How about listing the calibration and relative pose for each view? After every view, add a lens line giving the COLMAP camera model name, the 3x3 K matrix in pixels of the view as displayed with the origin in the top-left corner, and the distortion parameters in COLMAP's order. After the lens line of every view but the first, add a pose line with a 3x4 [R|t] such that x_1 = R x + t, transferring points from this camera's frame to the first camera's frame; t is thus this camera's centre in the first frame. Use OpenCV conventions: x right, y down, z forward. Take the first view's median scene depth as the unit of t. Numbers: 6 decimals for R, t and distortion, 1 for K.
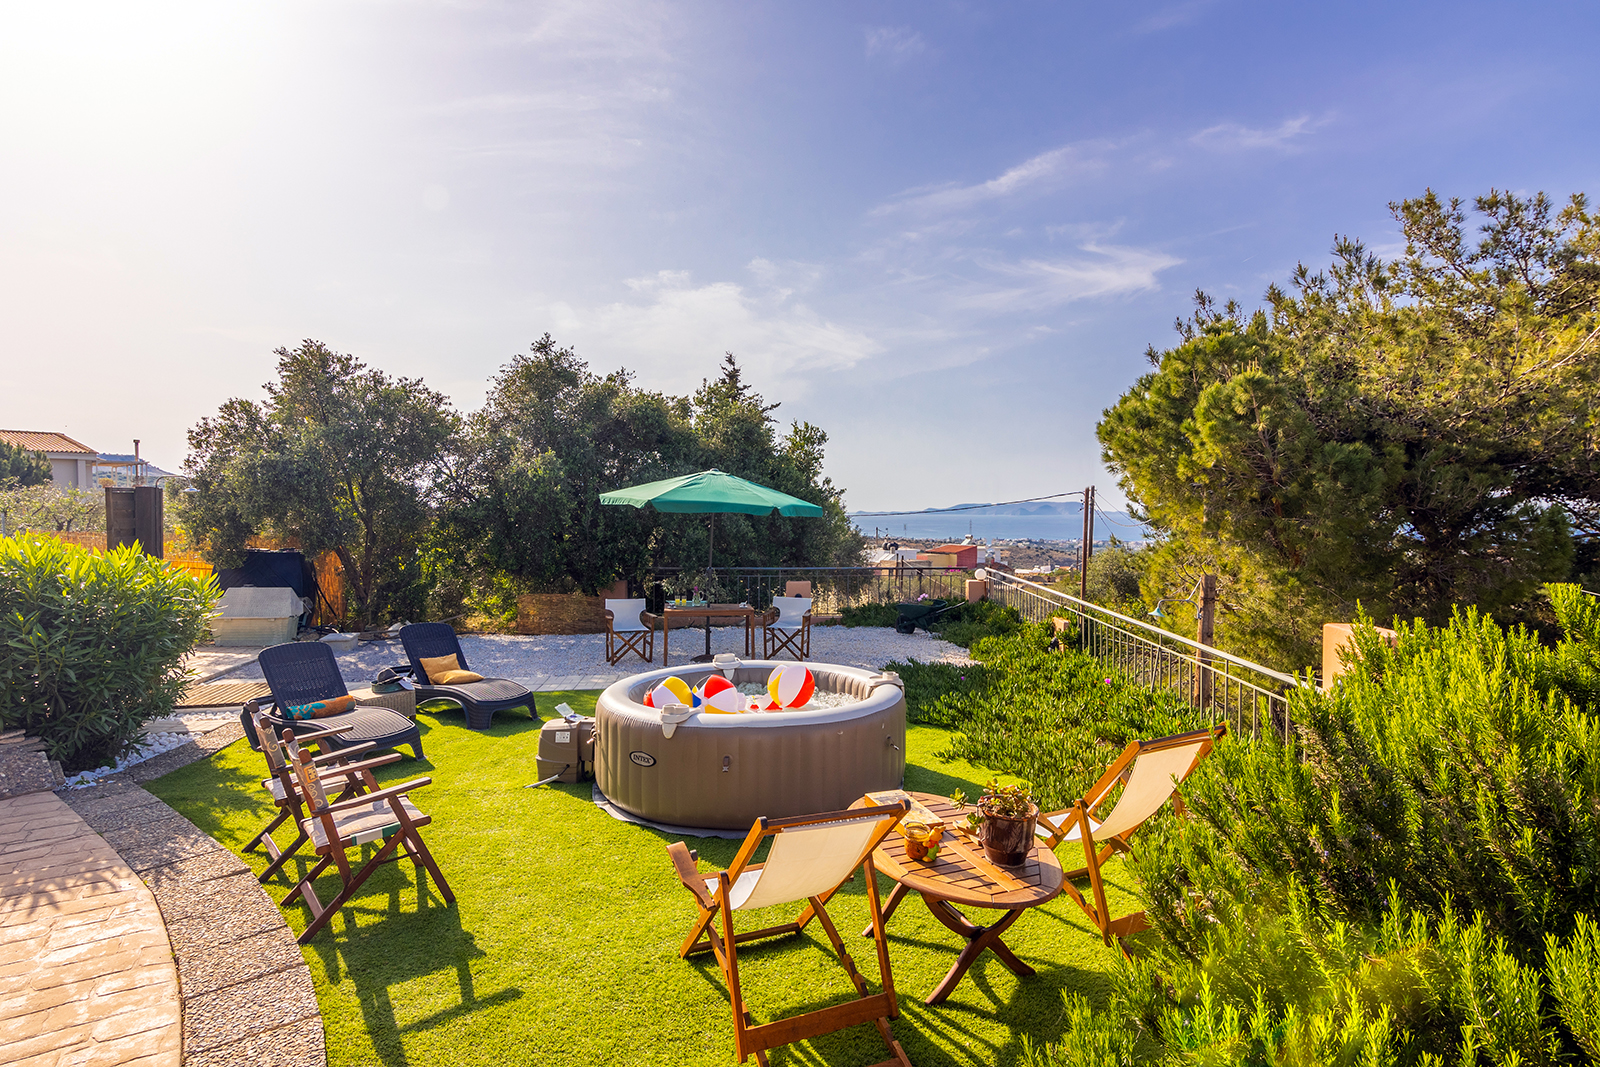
lens RADIAL K [[828.4, 0, 800.6], [0, 828.4, 537.5], [0, 0, 1]] dist [0.000520, 0.000245]
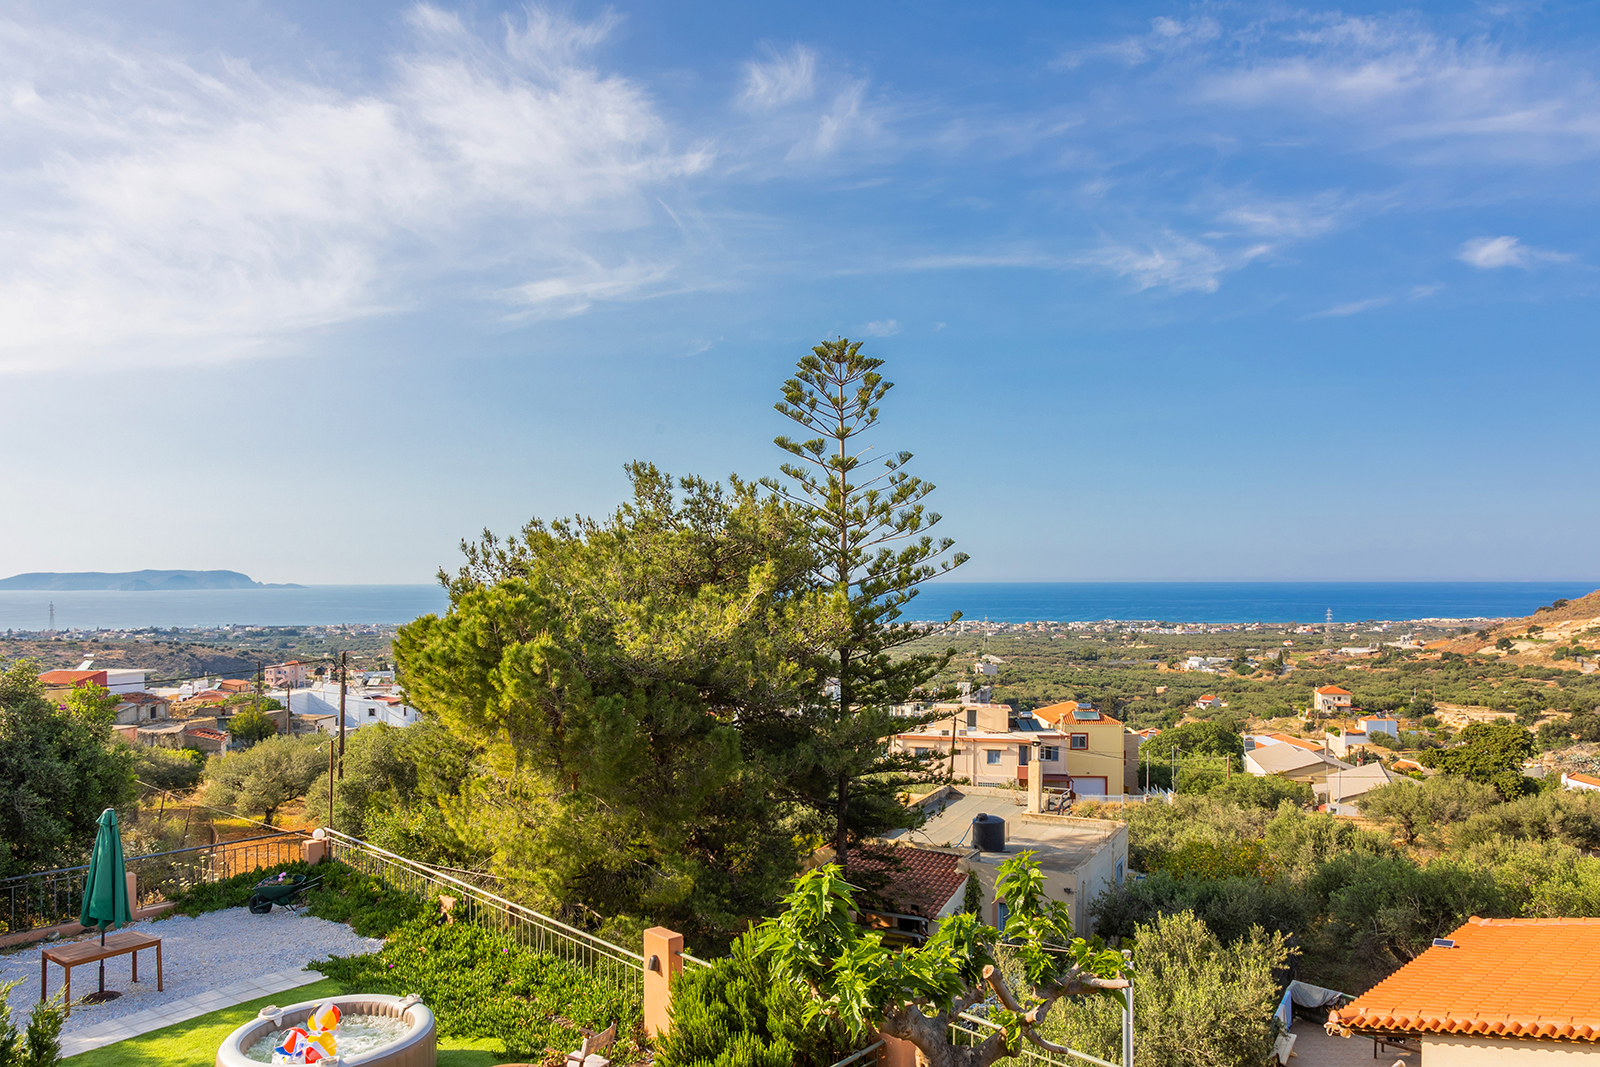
lens RADIAL K [[1105.0, 0, 795.5], [0, 1105.0, 607.4], [0, 0, 1]] dist [0.007125, 0.003162]
pose [[0.704375, -0.014609, 0.709678, -0.344824], [0.027277, 0.999607, -0.006496, -0.216312], [-0.709304, 0.023933, 0.704496, -0.408286]]
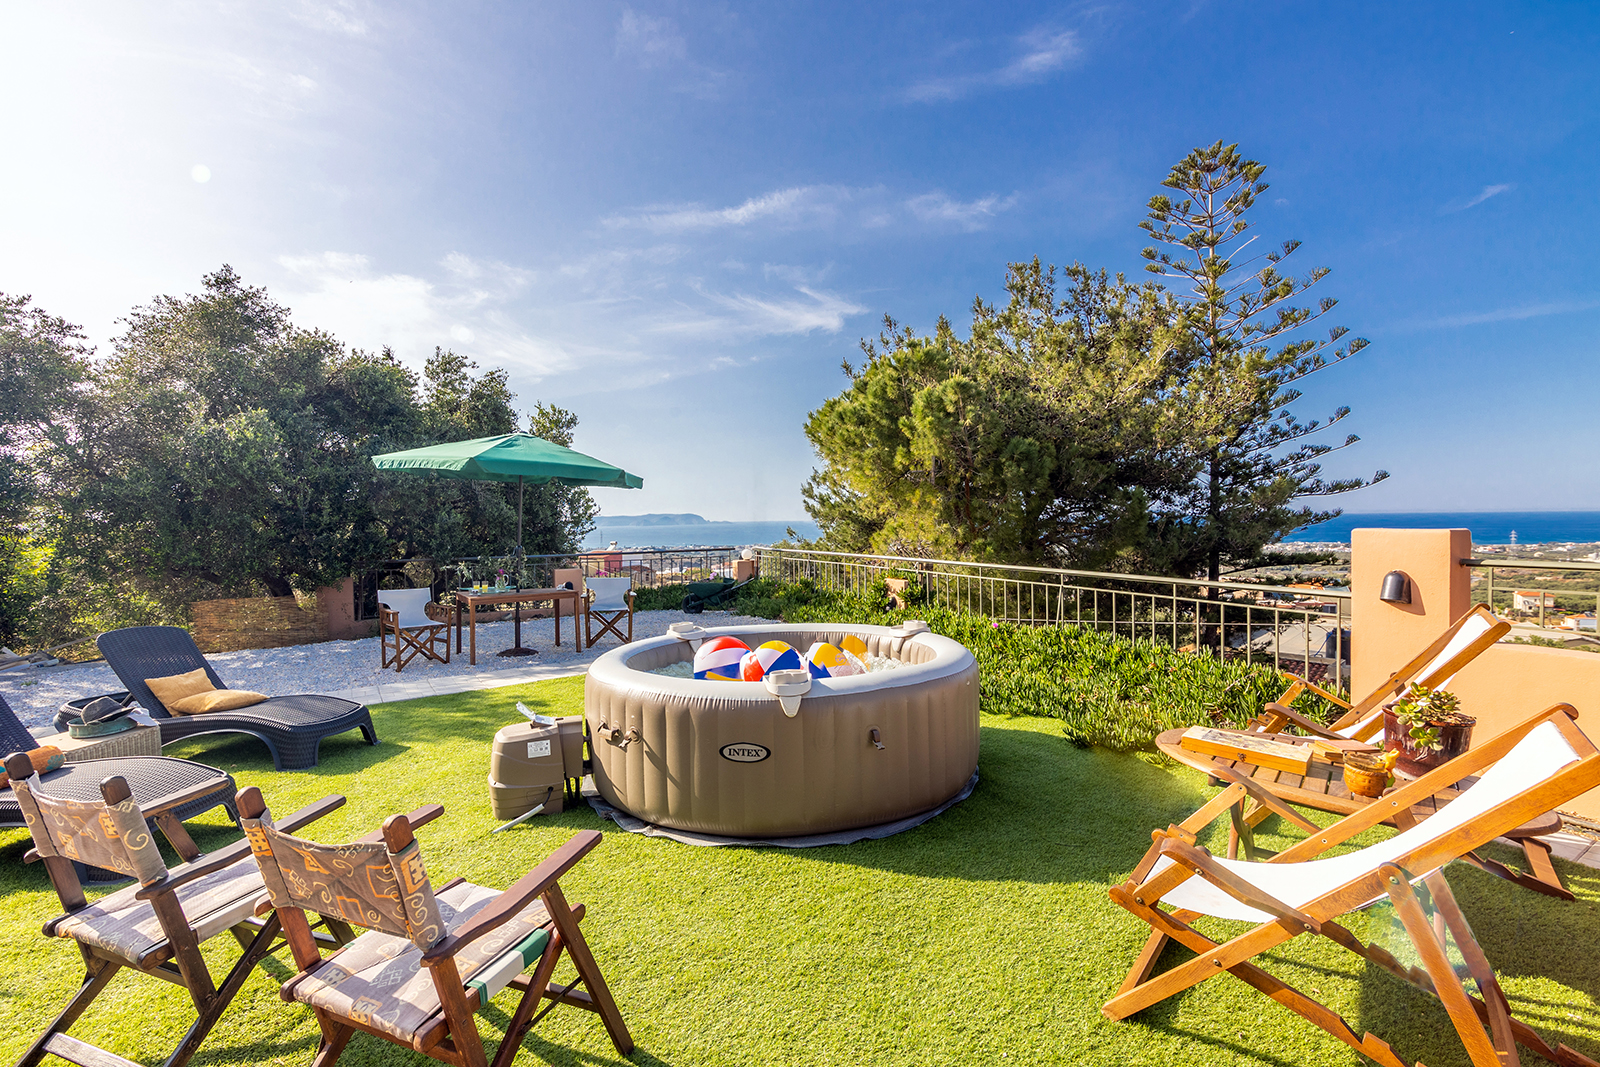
lens RADIAL K [[740.9, 0, 802.7], [0, 740.9, 535.4], [0, 0, 1]] dist [0.008088, -0.004480]
pose [[0.893436, -0.024696, 0.448511, -0.140434], [0.031086, 0.999493, -0.006889, 0.028941], [-0.448113, 0.020097, 0.893751, 0.134624]]
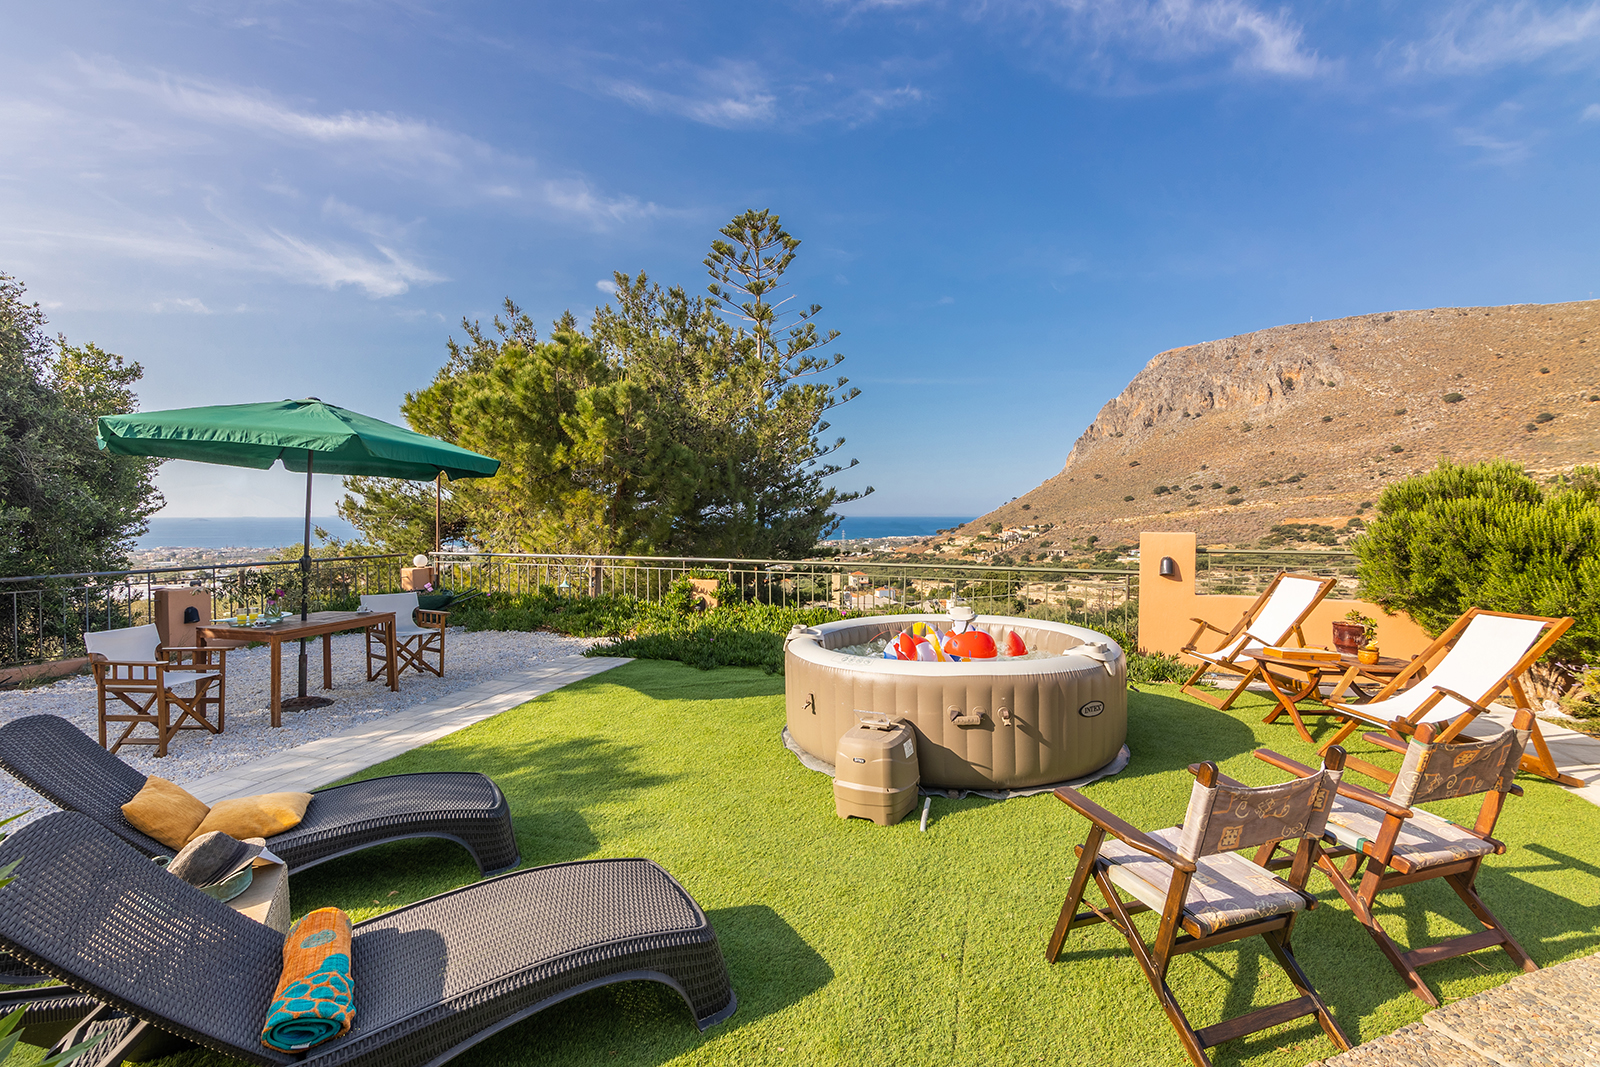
lens RADIAL K [[740.9, 0, 809.0], [0, 740.9, 511.3], [0, 0, 1]] dist [0.008088, -0.004480]
pose [[0.383124, 0.000393, 0.923697, -0.354694], [0.032011, 0.999394, -0.013703, 0.015963], [-0.923142, 0.034818, 0.382879, 0.319359]]
